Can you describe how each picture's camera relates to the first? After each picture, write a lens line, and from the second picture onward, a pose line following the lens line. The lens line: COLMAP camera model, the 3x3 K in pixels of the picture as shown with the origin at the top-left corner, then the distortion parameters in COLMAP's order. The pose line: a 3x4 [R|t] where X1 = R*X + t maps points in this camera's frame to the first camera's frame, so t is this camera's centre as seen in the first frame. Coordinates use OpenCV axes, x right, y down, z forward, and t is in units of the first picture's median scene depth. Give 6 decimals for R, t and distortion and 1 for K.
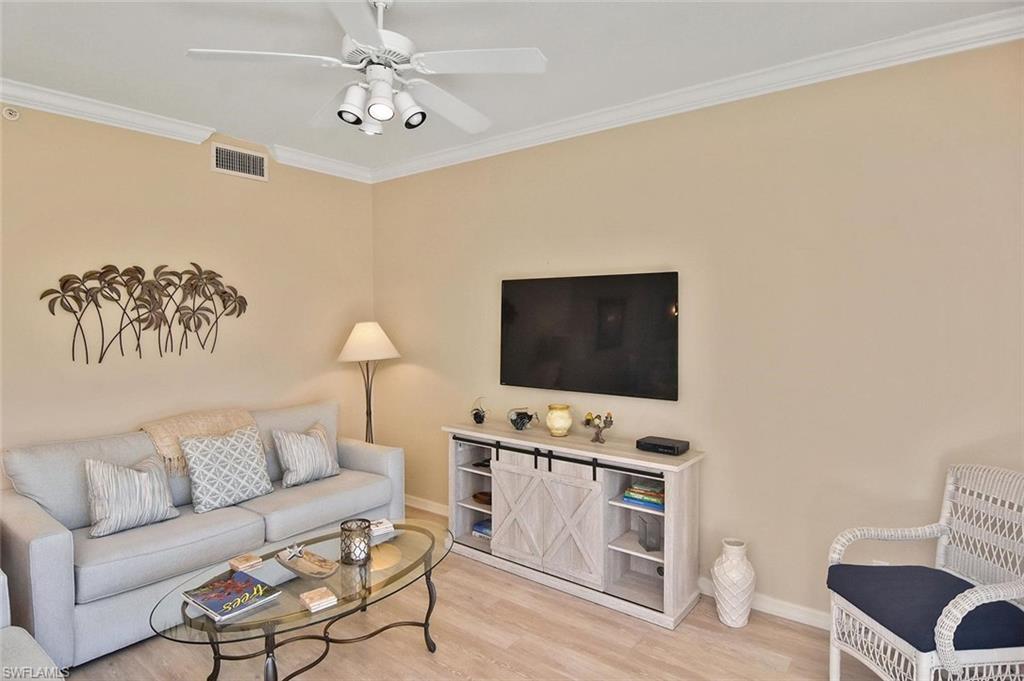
lens RADIAL K [[558.2, 0, 511.5], [0, 558.2, 323.0], [0, 0, 1]] dist [-0.015639, -0.002010]
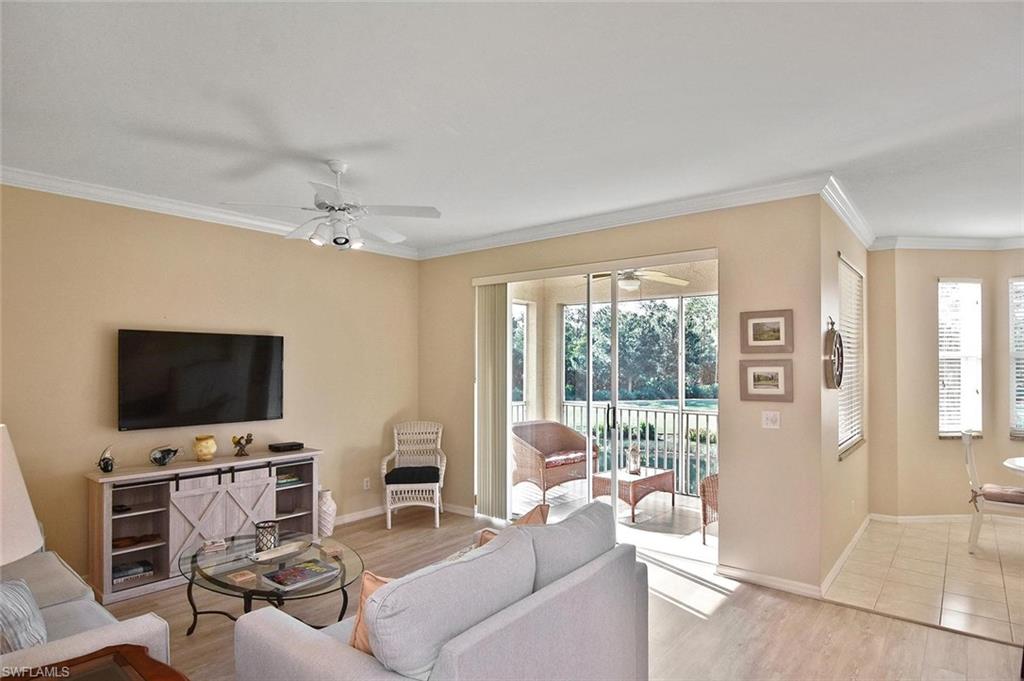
lens RADIAL K [[564.0, 0, 511.8], [0, 564.0, 353.7], [0, 0, 1]] dist [-0.016649, -0.000547]
pose [[0.027828, 0.019860, 0.999415, -1.181988], [0.011654, 0.999728, -0.020190, -0.002683], [-0.999545, 0.012209, 0.027589, 0.288348]]
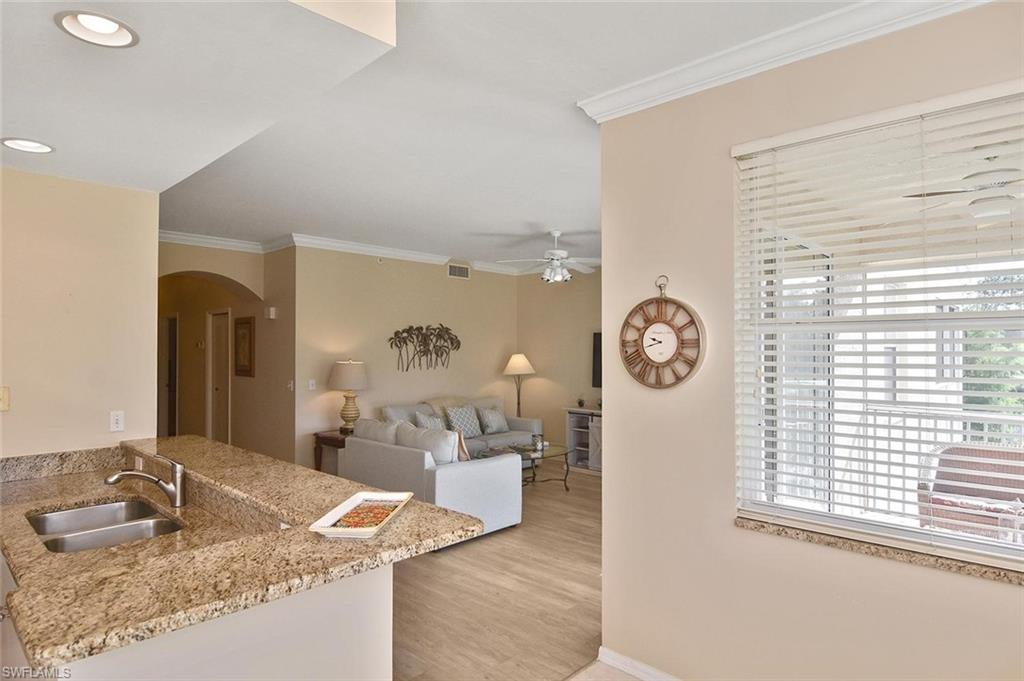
lens RADIAL K [[583.0, 0, 515.6], [0, 583.0, 336.9], [0, 0, 1]] dist [-0.017949, -0.002224]
pose [[0.994004, 0.005823, -0.109191, -0.074439], [-0.009969, 0.999248, -0.037462, 0.018317], [0.108890, 0.038326, 0.993315, -1.184799]]
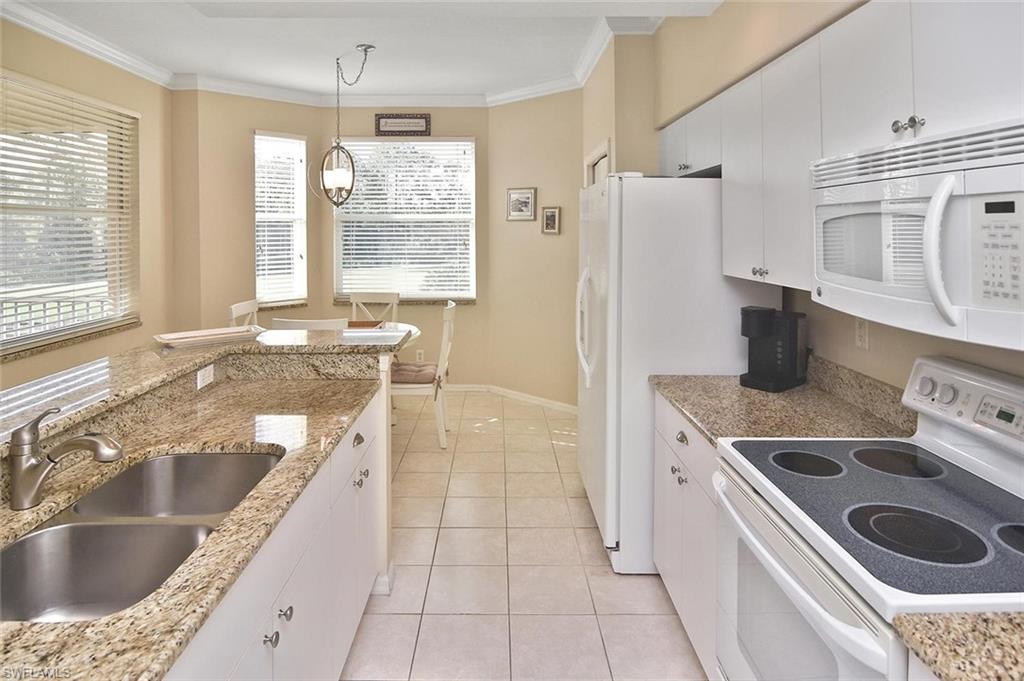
lens RADIAL K [[576.5, 0, 502.6], [0, 576.5, 232.2], [0, 0, 1]] dist [-0.004383, -0.001765]
pose [[-0.610417, 0.009125, 0.792028, -1.088581], [0.024443, 0.999674, 0.007322, 0.027121], [-0.791703, 0.023829, -0.610441, -0.518612]]
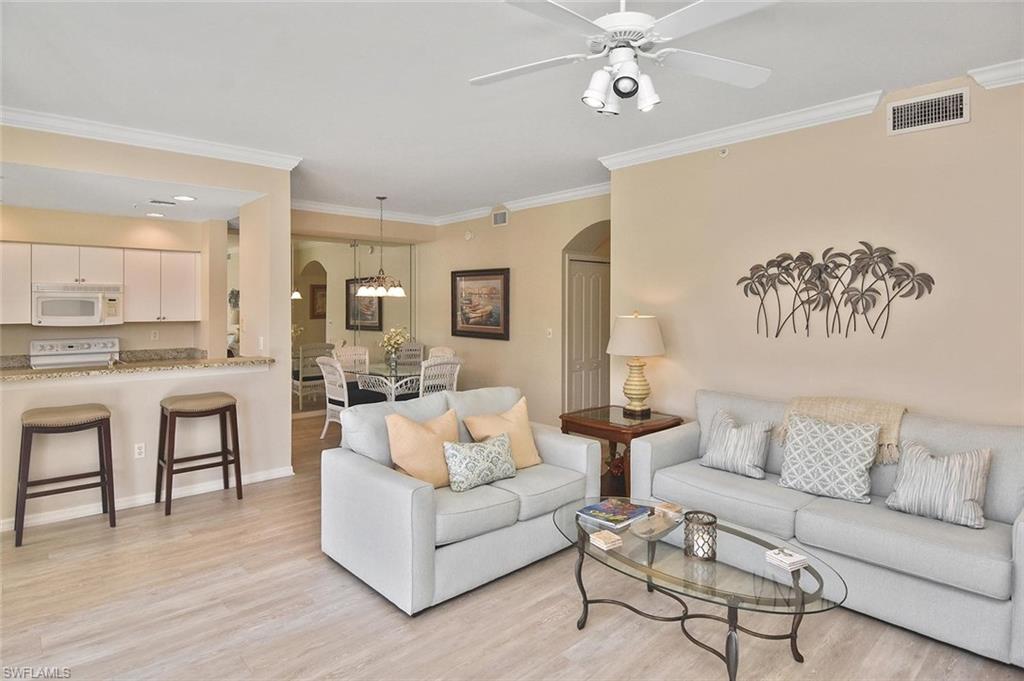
lens RADIAL K [[560.9, 0, 500.0], [0, 560.9, 304.4], [0, 0, 1]] dist [-0.007928, -0.001535]
pose [[-0.186639, 0.008398, -0.982393, 0.527674], [-0.014649, 0.999829, 0.011330, -0.002863], [0.982319, 0.016506, -0.186484, 0.625977]]
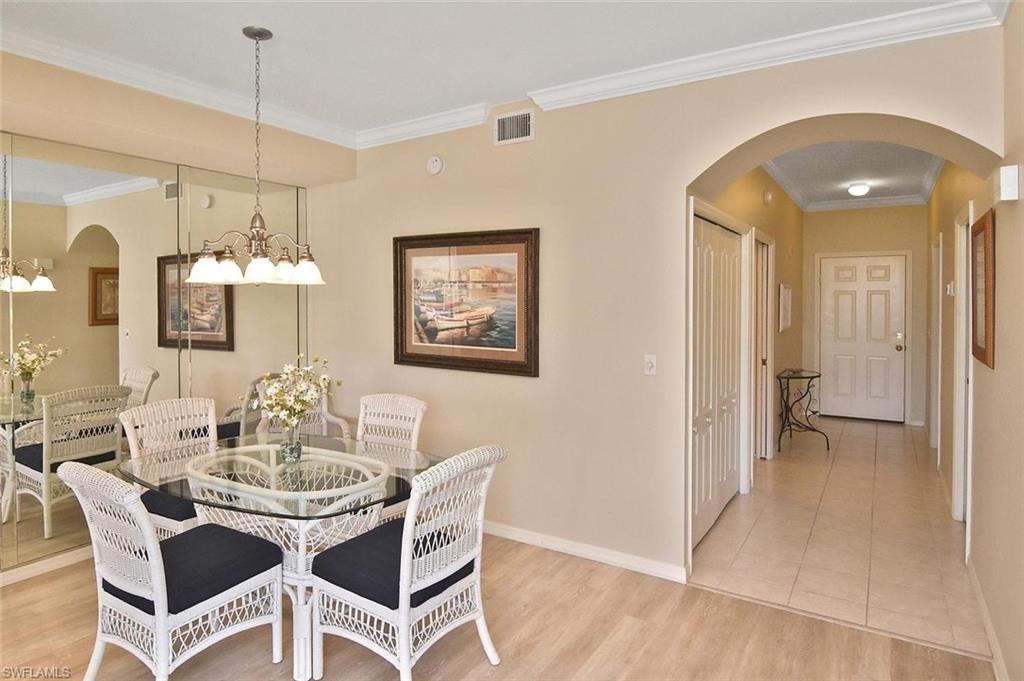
lens RADIAL K [[587.4, 0, 524.5], [0, 587.4, 308.7], [0, 0, 1]] dist [-0.003188, -0.001704]
pose [[0.100933, 0.024544, -0.994590, -0.523213], [-0.018711, 0.999566, 0.022768, 0.006945], [0.994717, 0.016312, 0.101348, 0.113415]]
